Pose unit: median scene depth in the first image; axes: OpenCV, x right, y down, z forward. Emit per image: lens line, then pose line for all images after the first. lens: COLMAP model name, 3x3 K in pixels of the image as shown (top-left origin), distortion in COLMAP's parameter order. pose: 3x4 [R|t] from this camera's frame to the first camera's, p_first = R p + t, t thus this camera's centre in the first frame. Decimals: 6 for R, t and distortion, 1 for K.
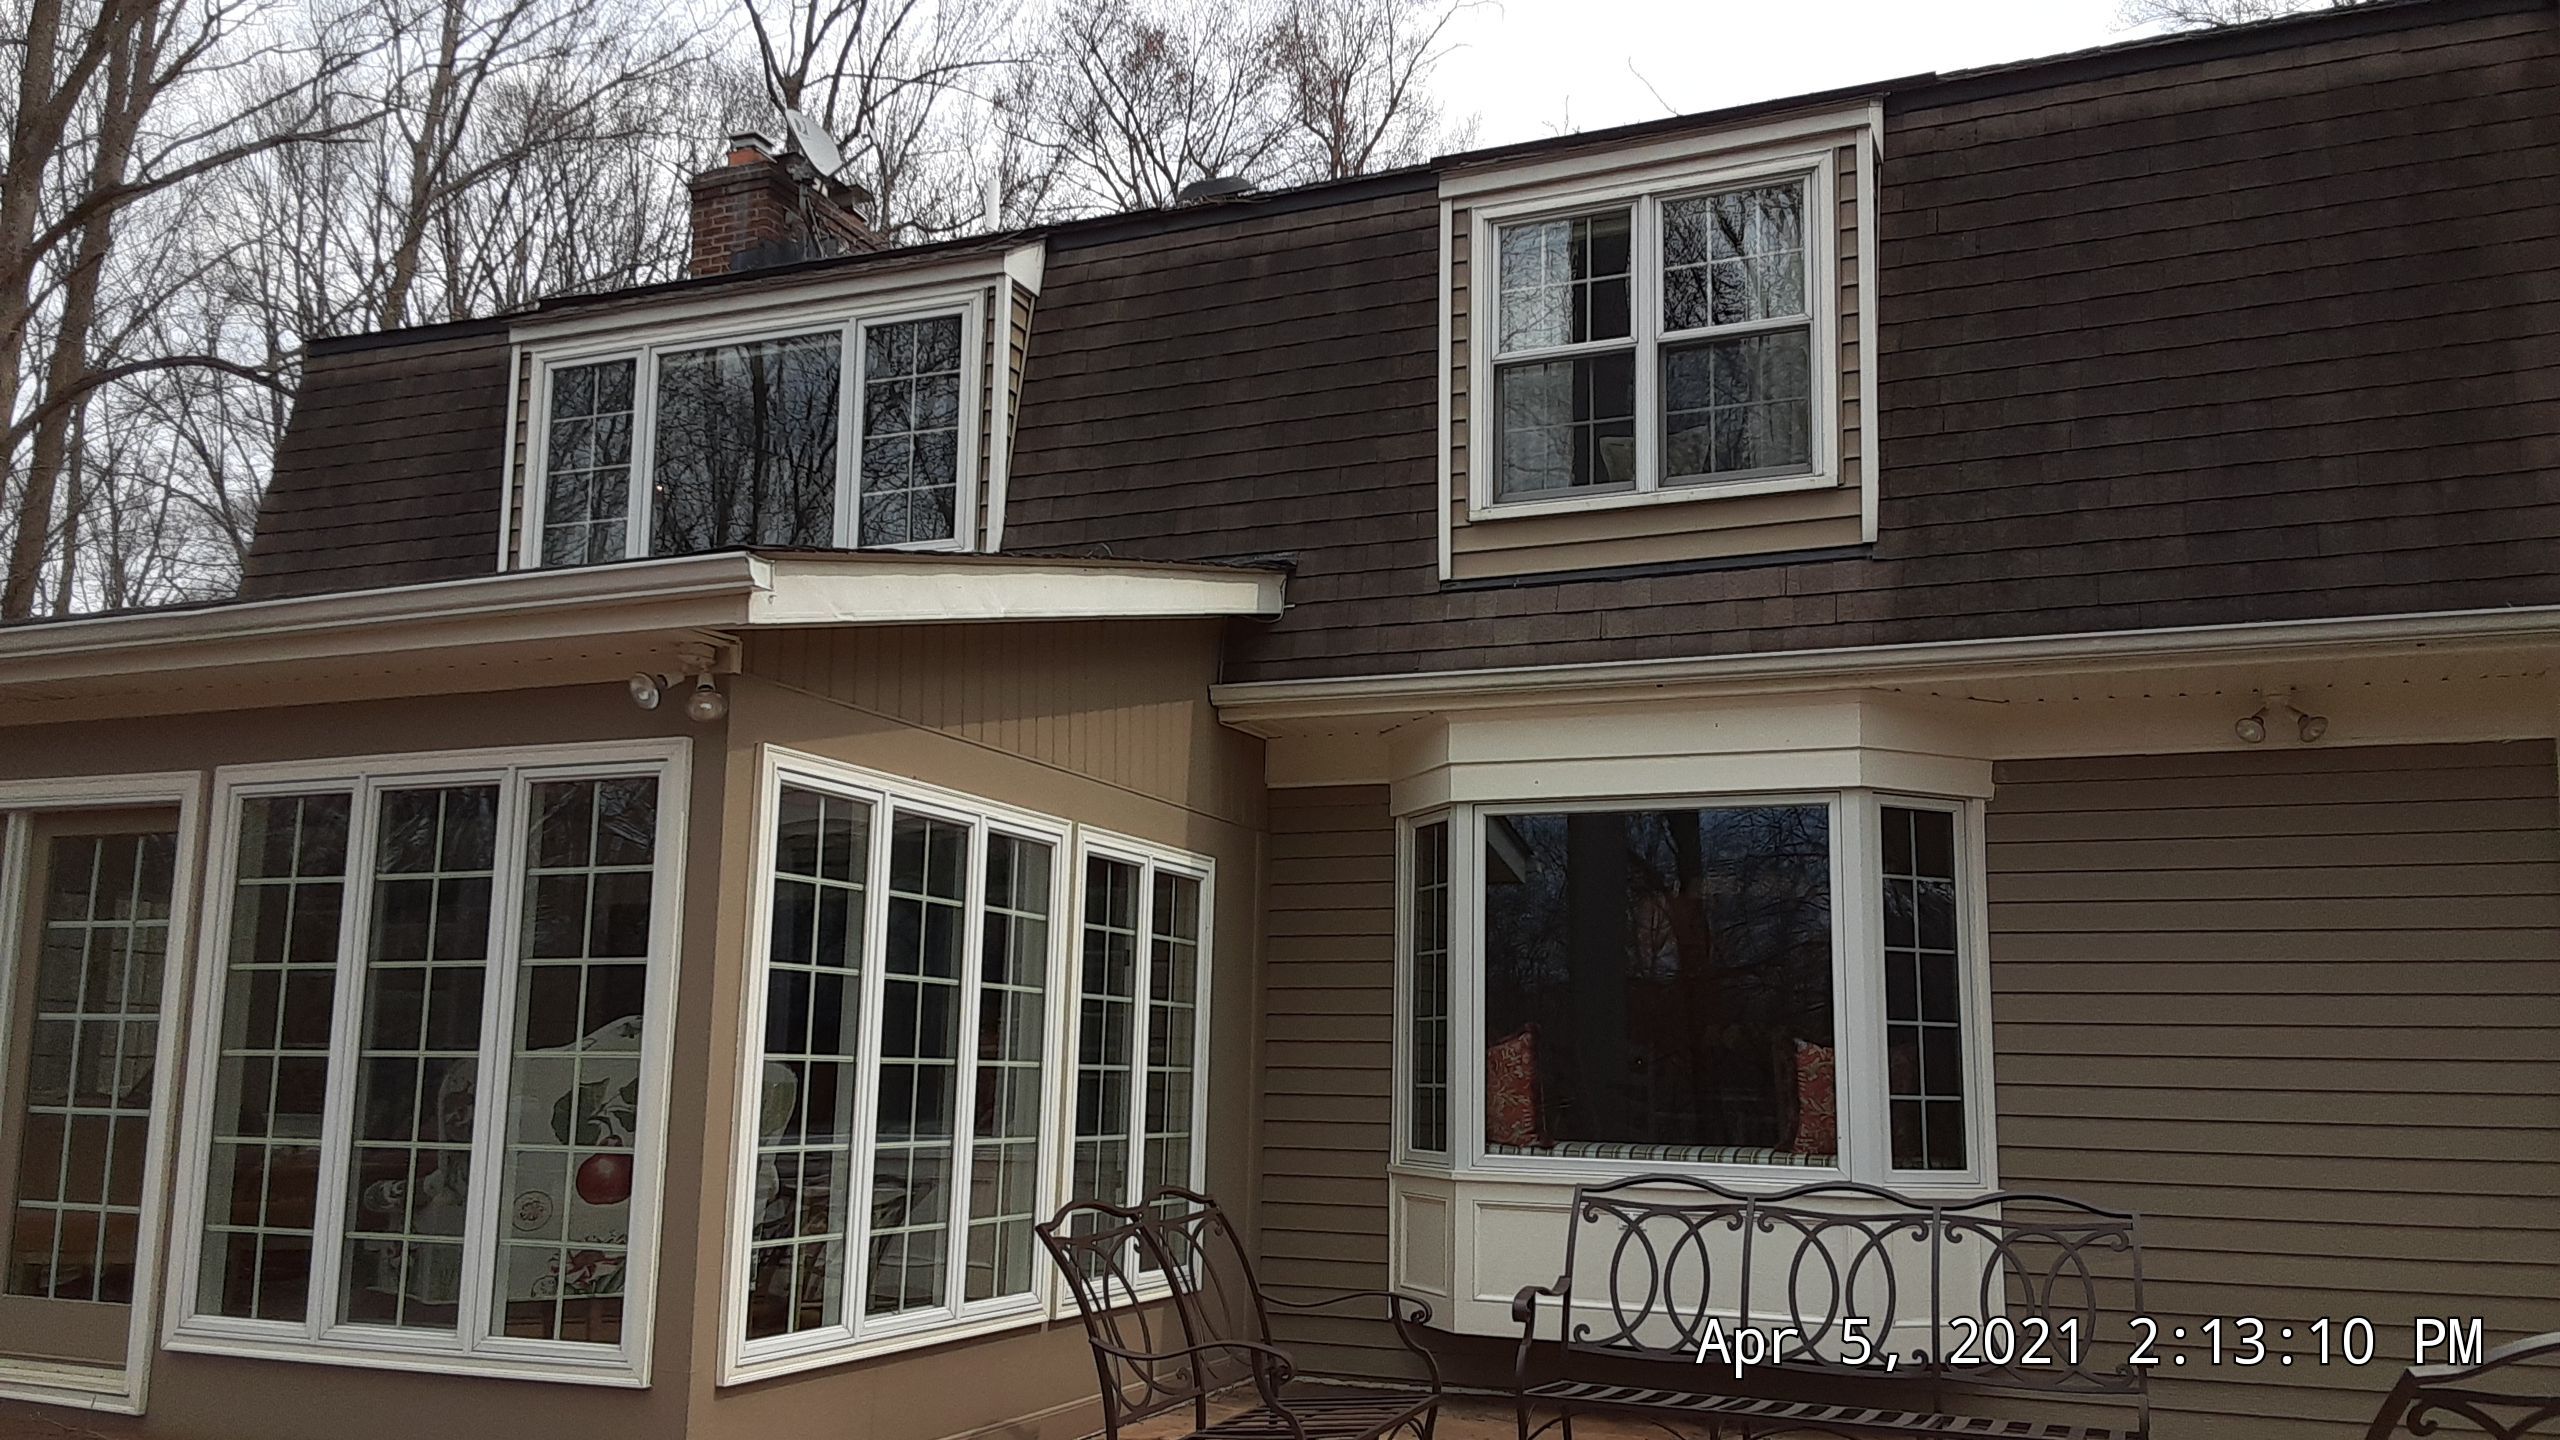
lens RADIAL K [[2134.5, 0, 1286.3], [0, 2134.5, 735.8], [0, 0, 1]] dist [0.077427, -0.006381]
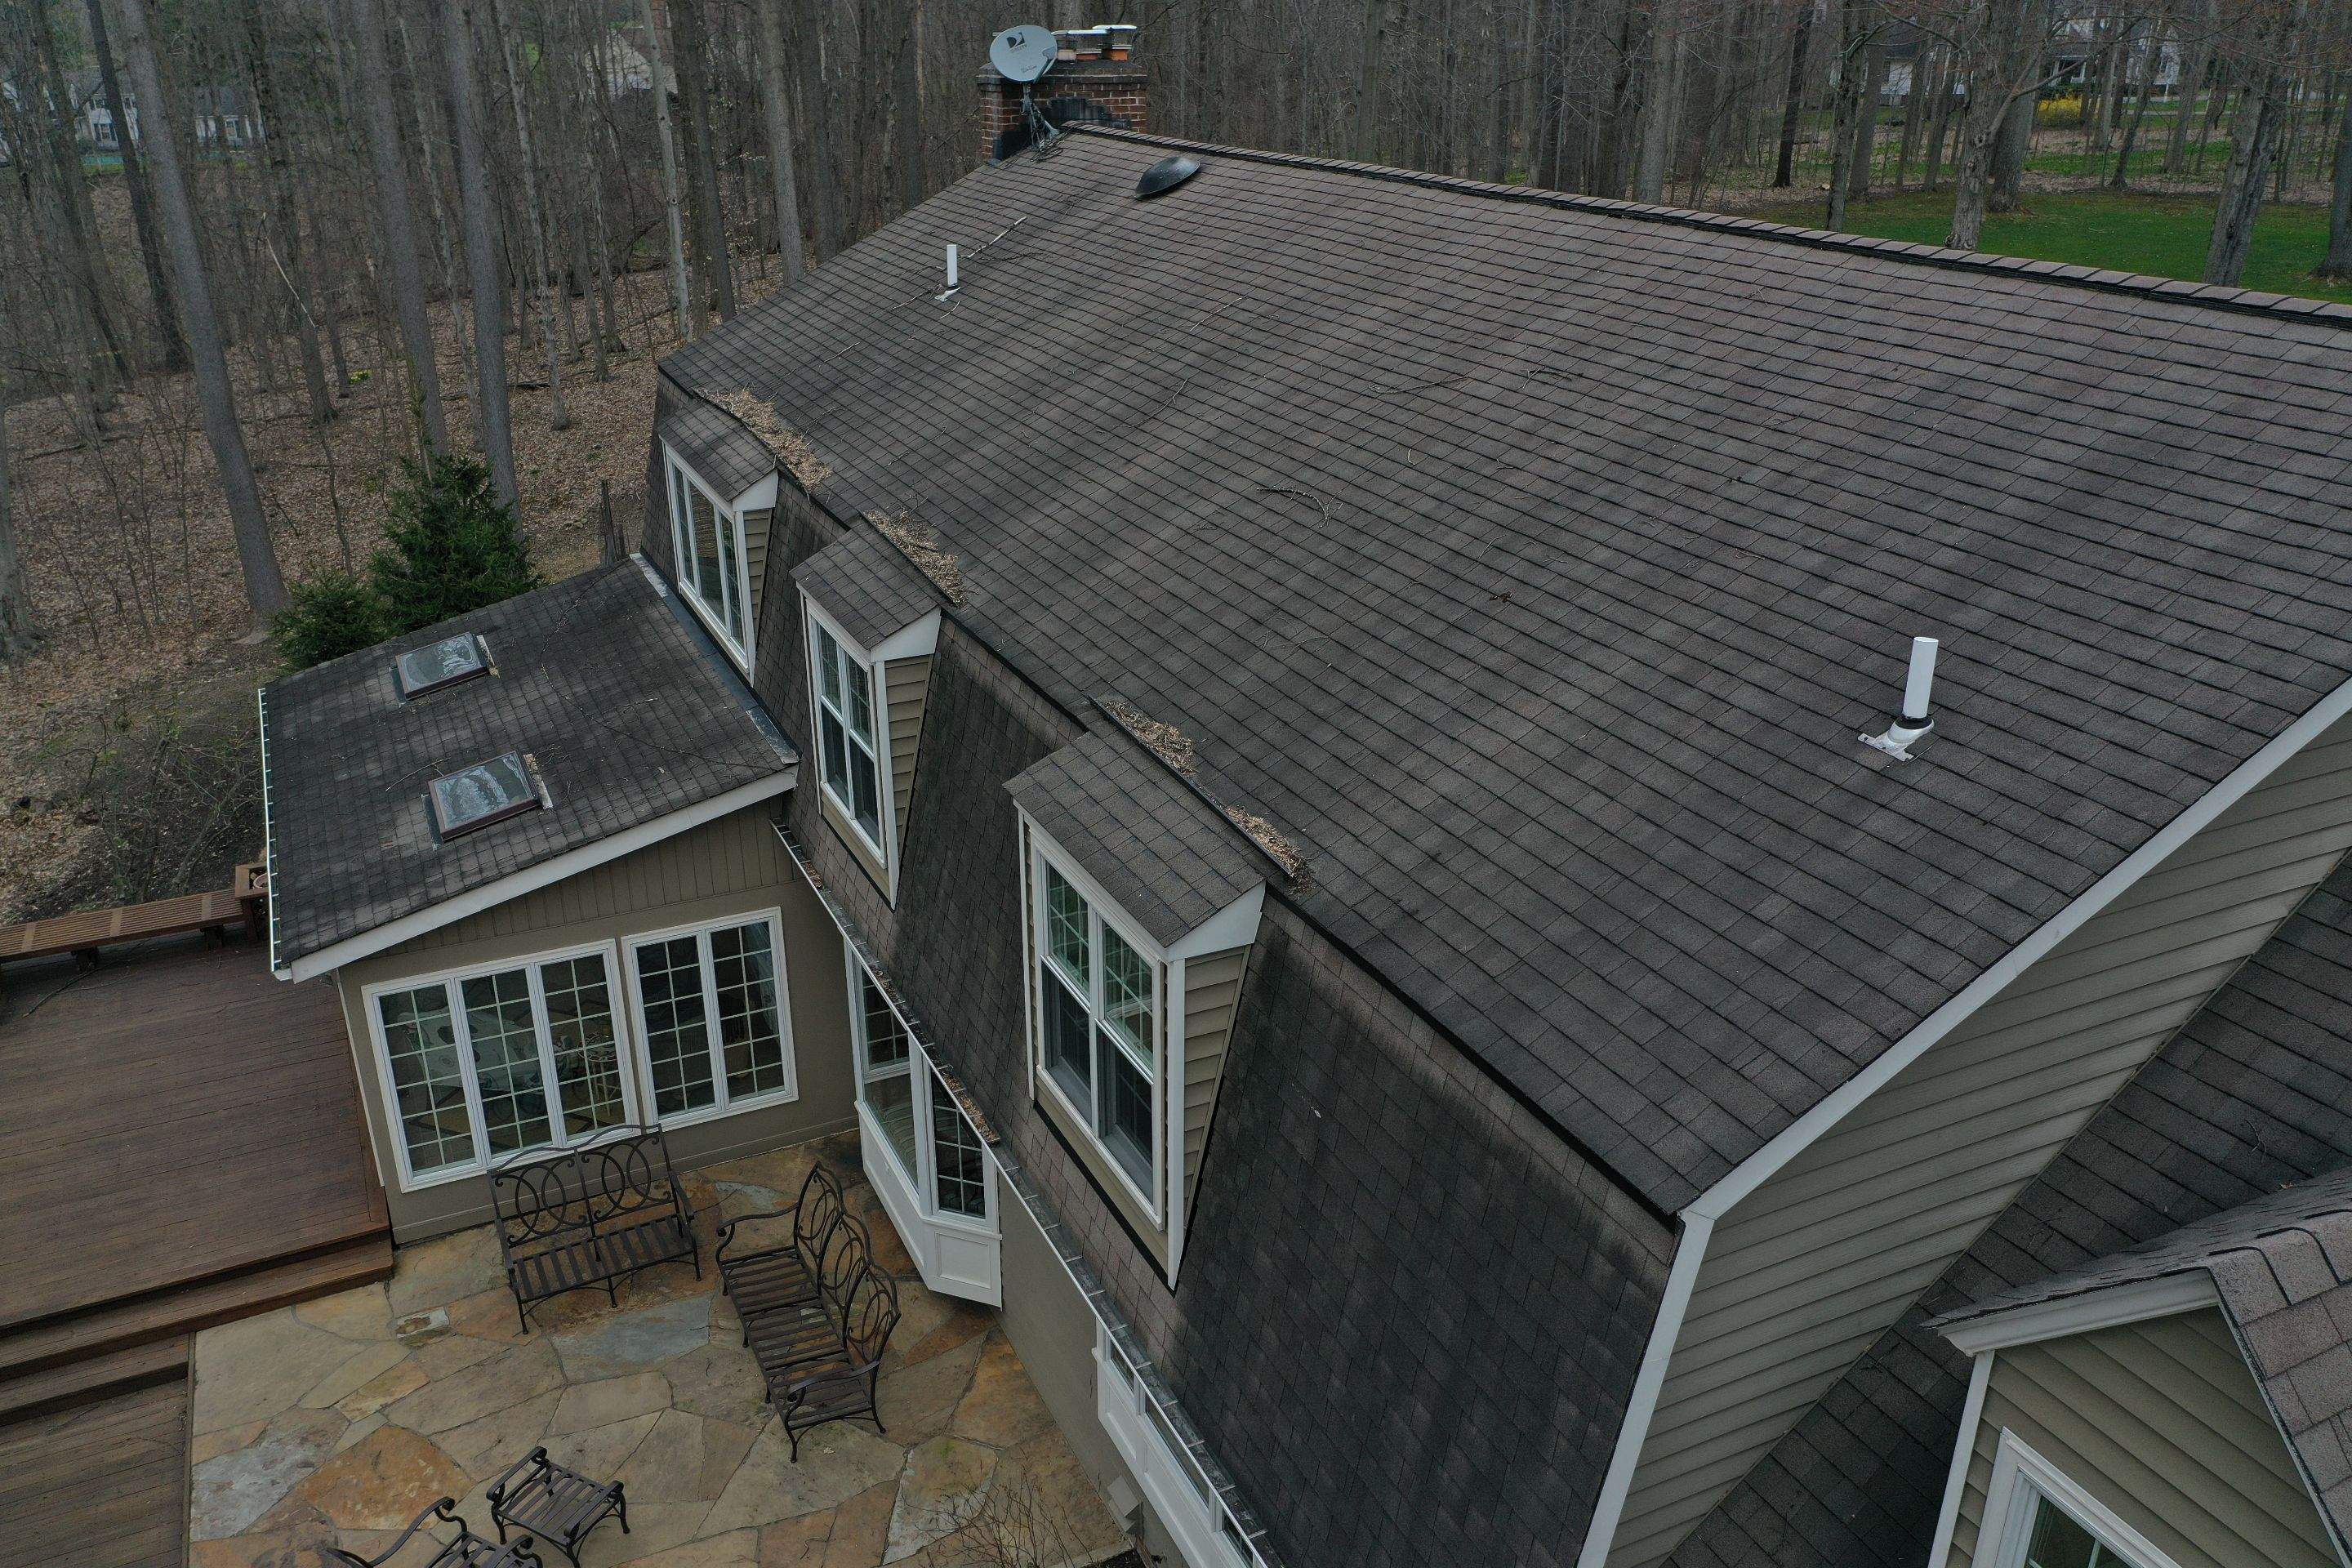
lens RADIAL K [[1845.7, 0, 1175.6], [0, 1845.7, 783.2], [0, 0, 1]] dist [-0.009745, -0.000941]
pose [[0.748257, 0.238385, -0.619100, 1.277853], [0.125613, 0.865419, 0.485048, -0.826622], [0.651409, -0.440708, 0.617611, 0.305386]]
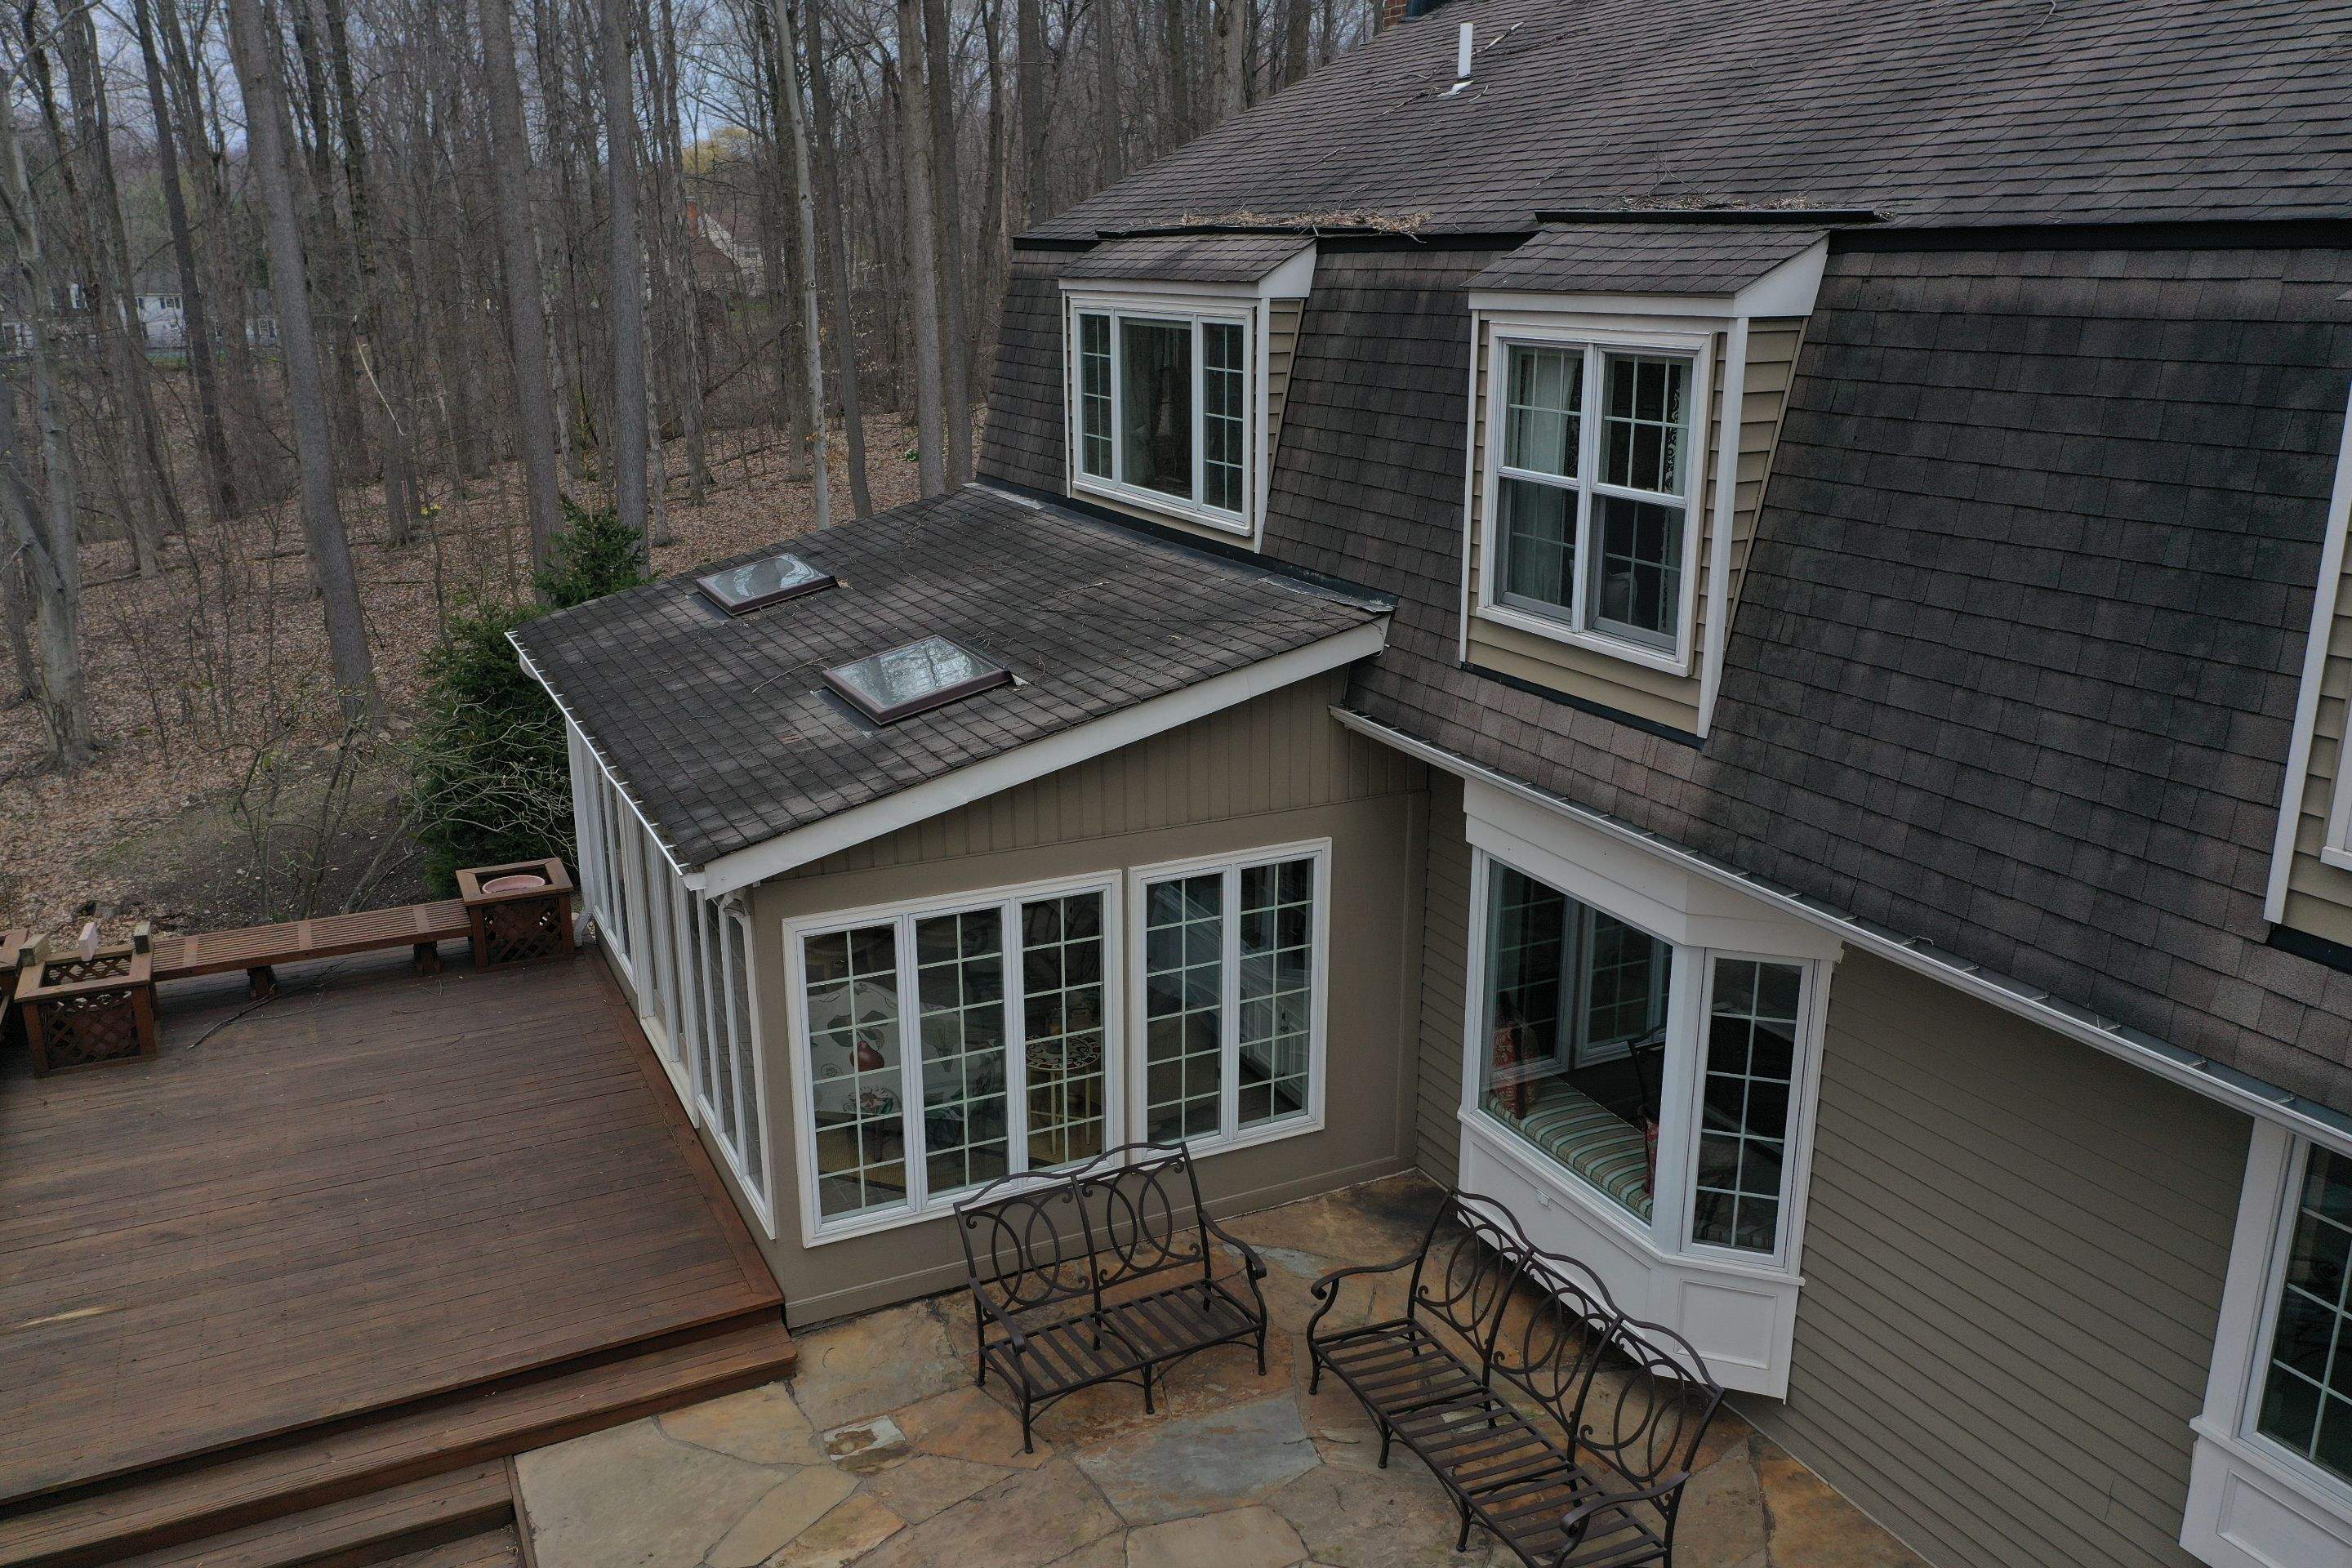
lens RADIAL K [[1845.7, 0, 1175.8], [0, 1845.7, 786.3], [0, 0, 1]] dist [-0.009745, -0.000941]
pose [[0.755382, 0.159993, -0.635453, 0.651807], [0.125165, 0.916653, 0.379580, -0.442124], [0.643220, -0.366265, 0.672398, 0.209247]]
